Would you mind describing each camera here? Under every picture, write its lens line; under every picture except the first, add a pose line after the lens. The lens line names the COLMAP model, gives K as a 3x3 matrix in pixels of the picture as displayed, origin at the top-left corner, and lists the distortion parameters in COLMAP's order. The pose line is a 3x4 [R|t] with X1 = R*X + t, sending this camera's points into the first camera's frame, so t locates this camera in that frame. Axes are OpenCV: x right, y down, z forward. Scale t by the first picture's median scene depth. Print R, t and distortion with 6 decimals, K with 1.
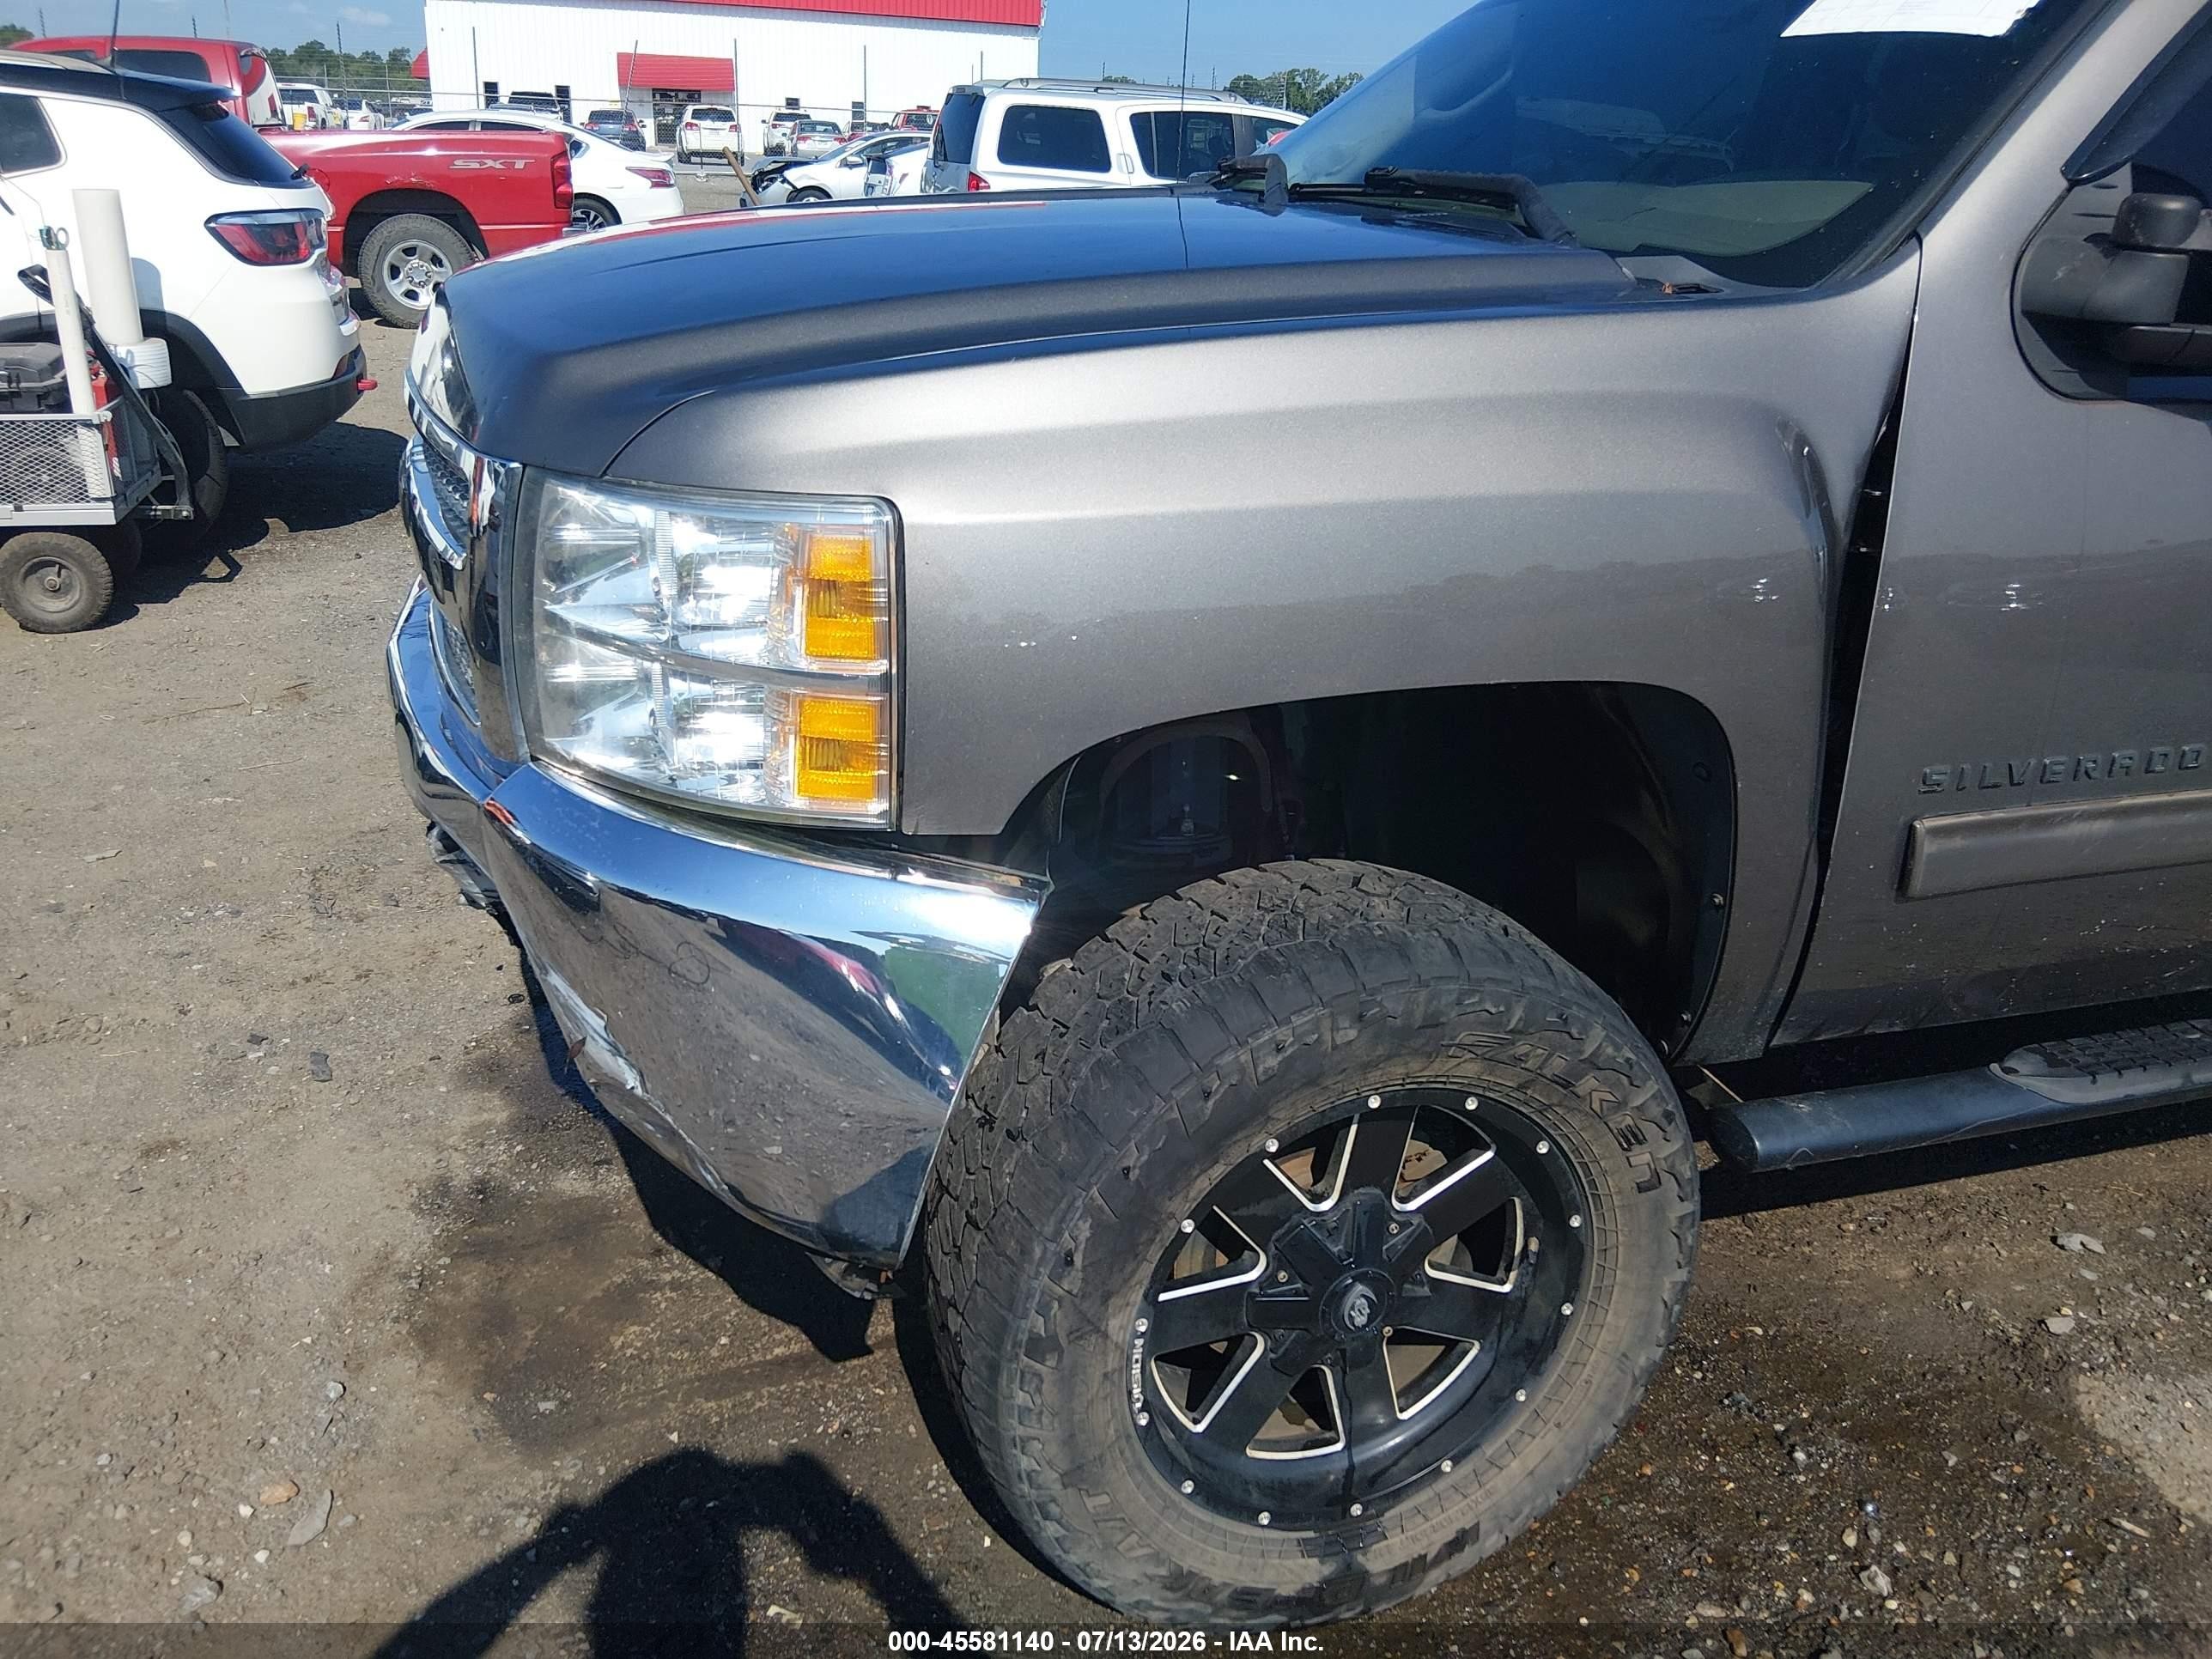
lens RADIAL K [[1683.5, 0, 1088.7], [0, 1683.5, 856.9], [0, 0, 1]] dist [0.090493, -0.184056]
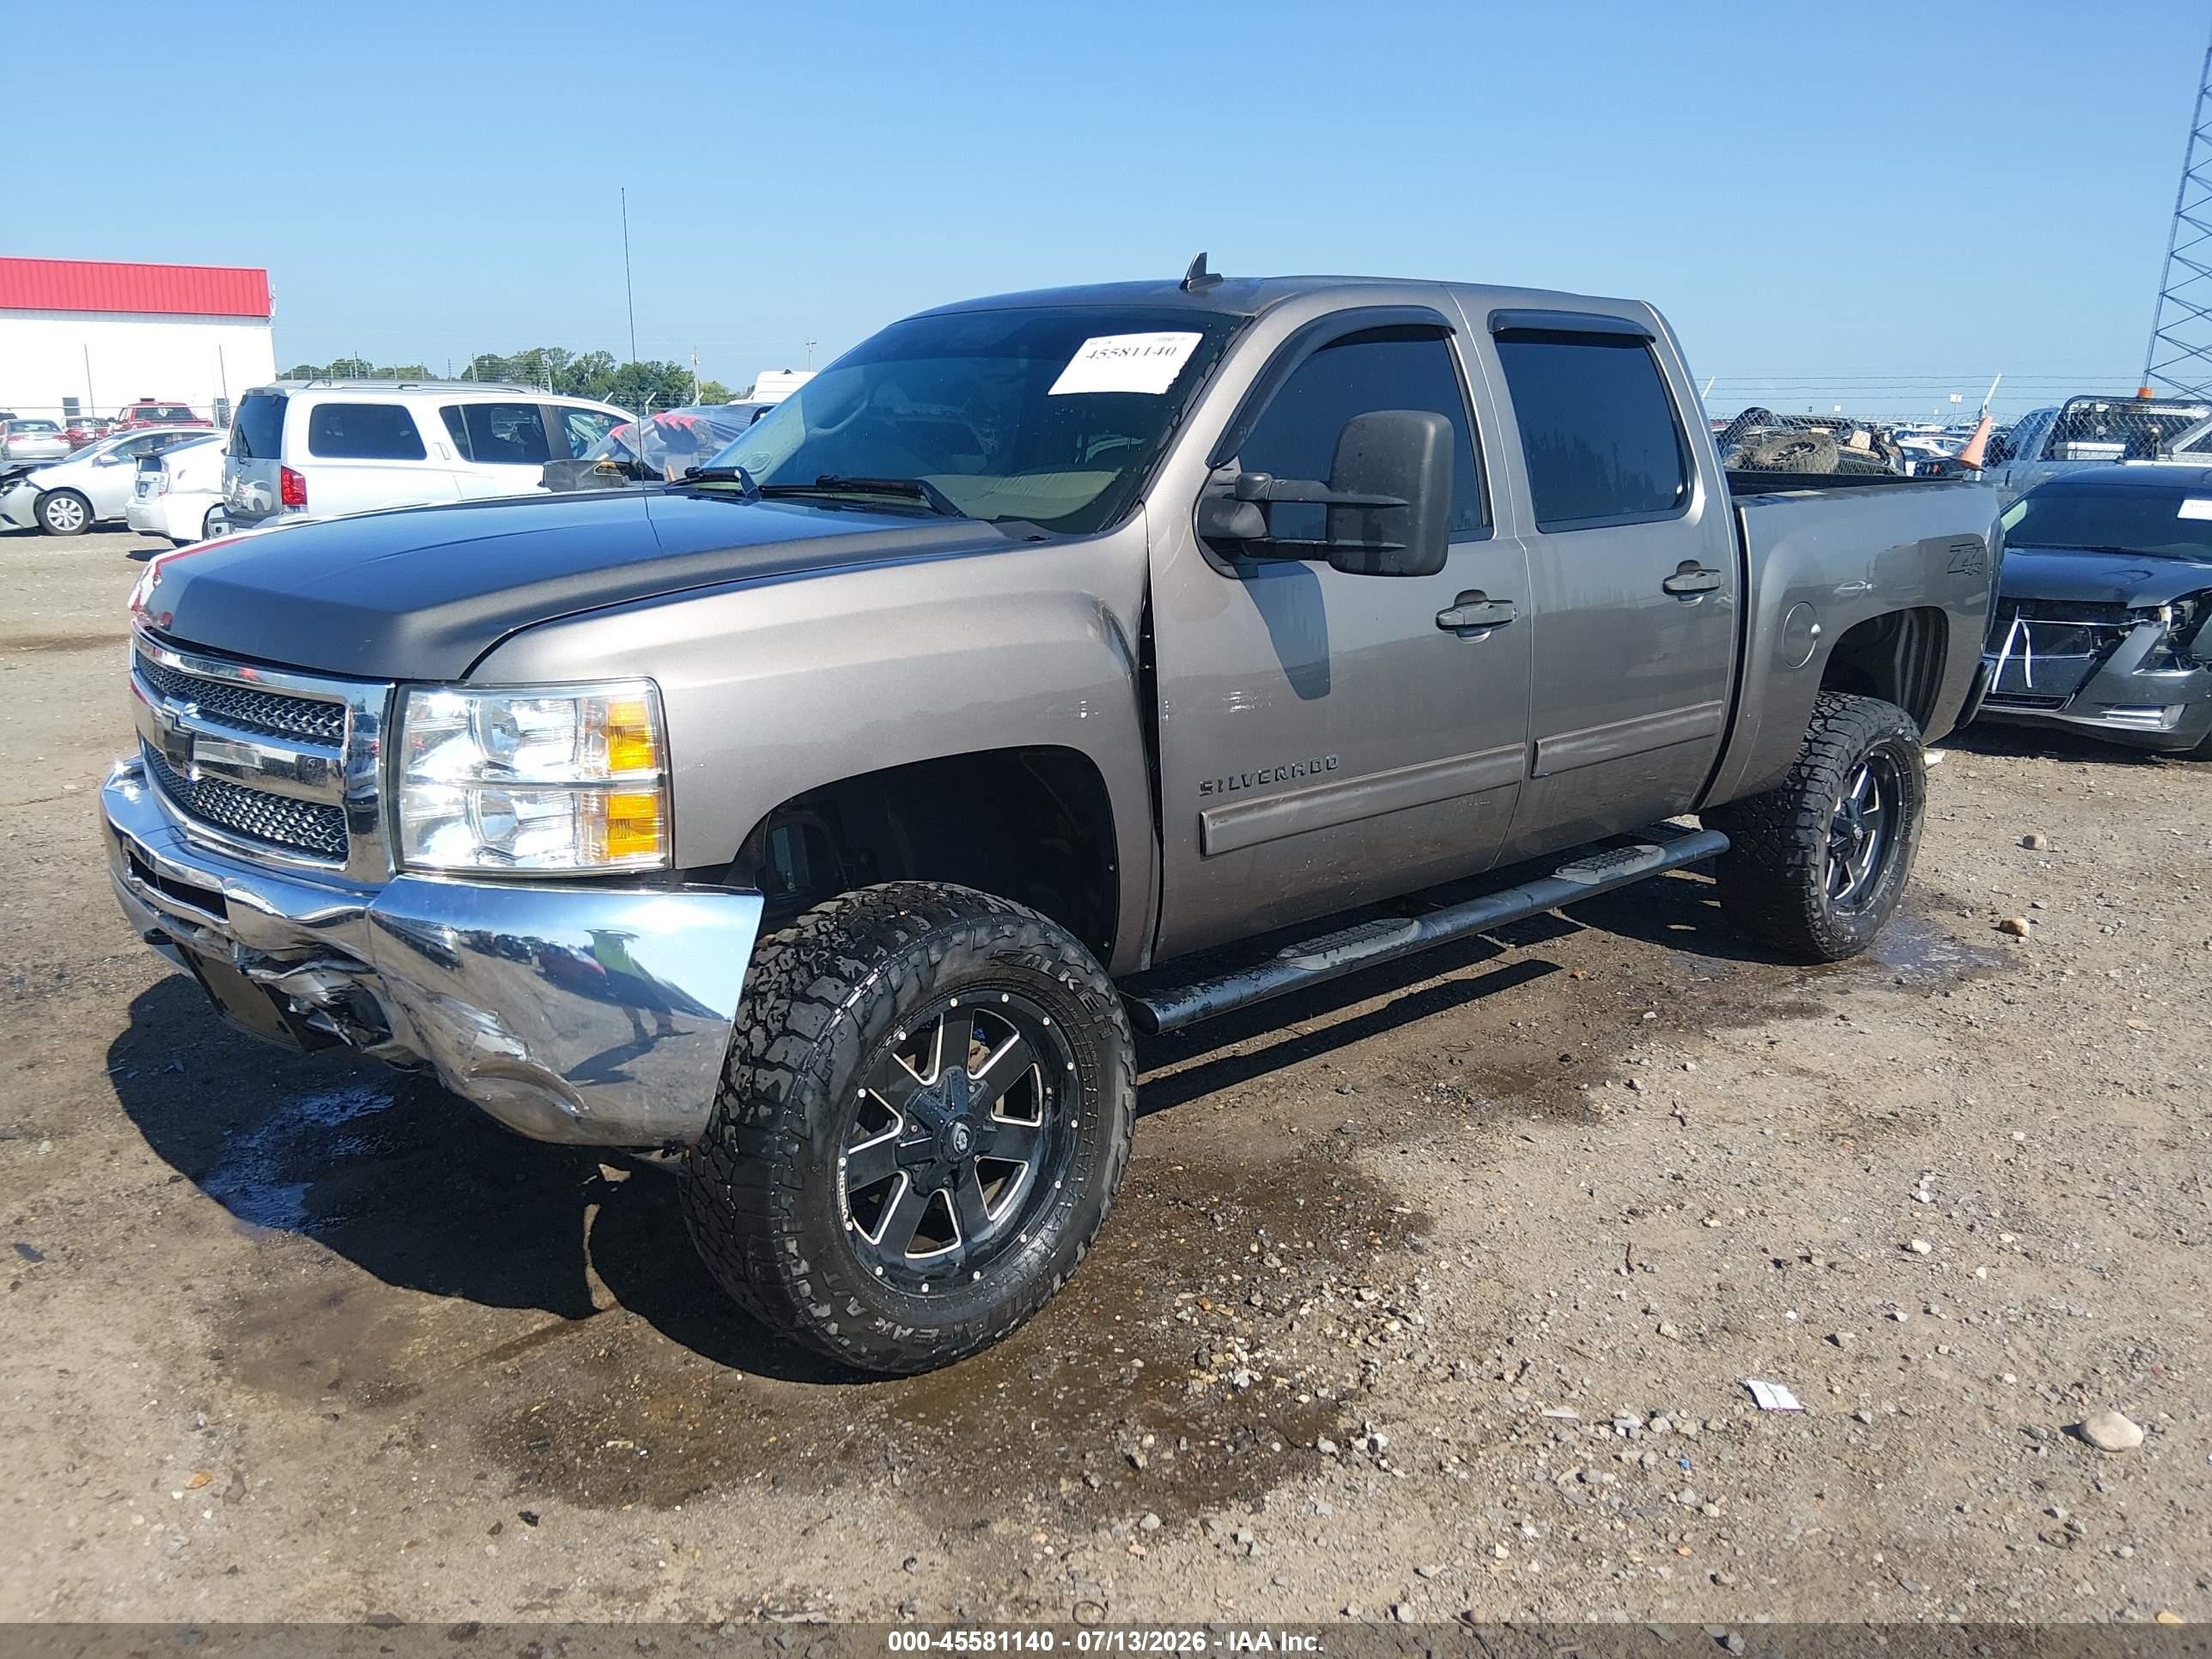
lens RADIAL K [[1683.5, 0, 1088.7], [0, 1683.5, 856.9], [0, 0, 1]] dist [0.090493, -0.184056]
pose [[0.916964, -0.136739, 0.374807, -0.292341], [0.187840, 0.976763, -0.103202, 0.182528], [-0.351985, 0.165036, 0.921341, -0.579689]]
